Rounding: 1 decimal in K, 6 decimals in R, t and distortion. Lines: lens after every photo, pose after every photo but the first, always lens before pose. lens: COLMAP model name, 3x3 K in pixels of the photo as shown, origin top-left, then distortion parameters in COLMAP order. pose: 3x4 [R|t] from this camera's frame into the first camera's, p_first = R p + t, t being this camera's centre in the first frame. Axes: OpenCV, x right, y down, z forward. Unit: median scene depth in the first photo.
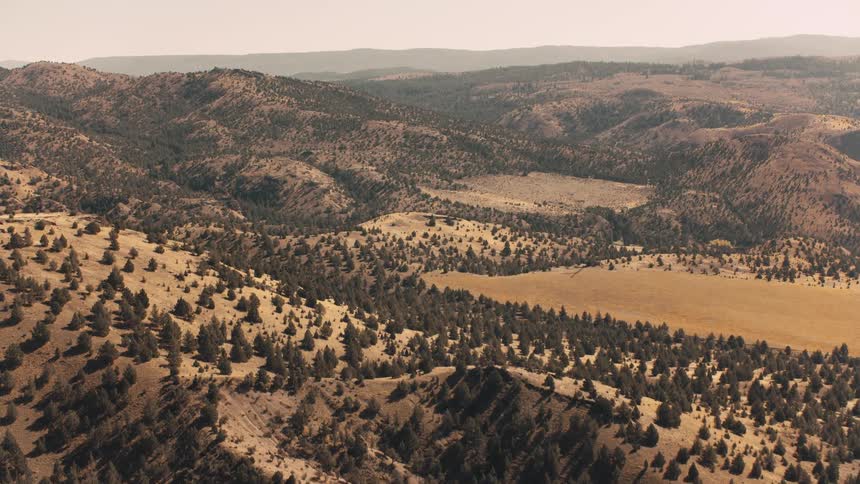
lens RADIAL K [[1116.5, 0, 430.0], [0, 1116.5, 242.0], [0, 0, 1]] dist [-0.258232, 0.358126]
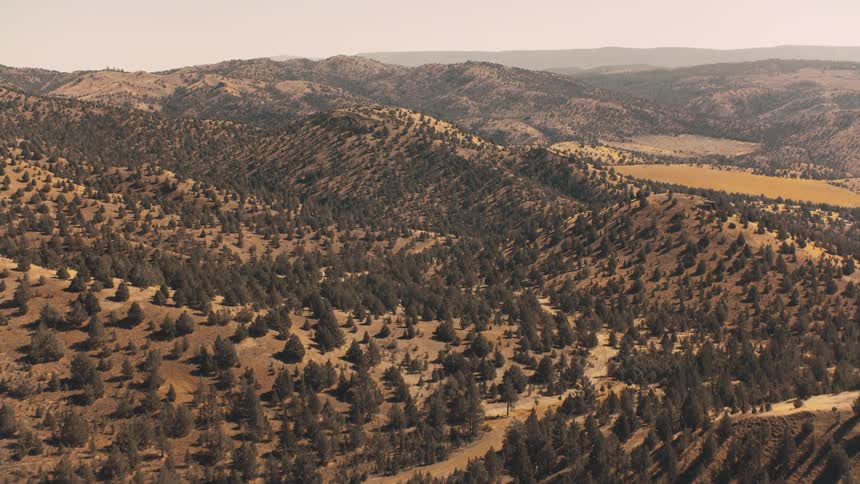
lens RADIAL K [[1116.5, 0, 430.0], [0, 1116.5, 242.0], [0, 0, 1]] dist [-0.258232, 0.358126]
pose [[0.973594, 0.031265, -0.226137, 0.094701], [-0.030717, 0.999510, 0.005943, 0.074015], [0.226212, 0.001160, 0.974077, -0.435231]]
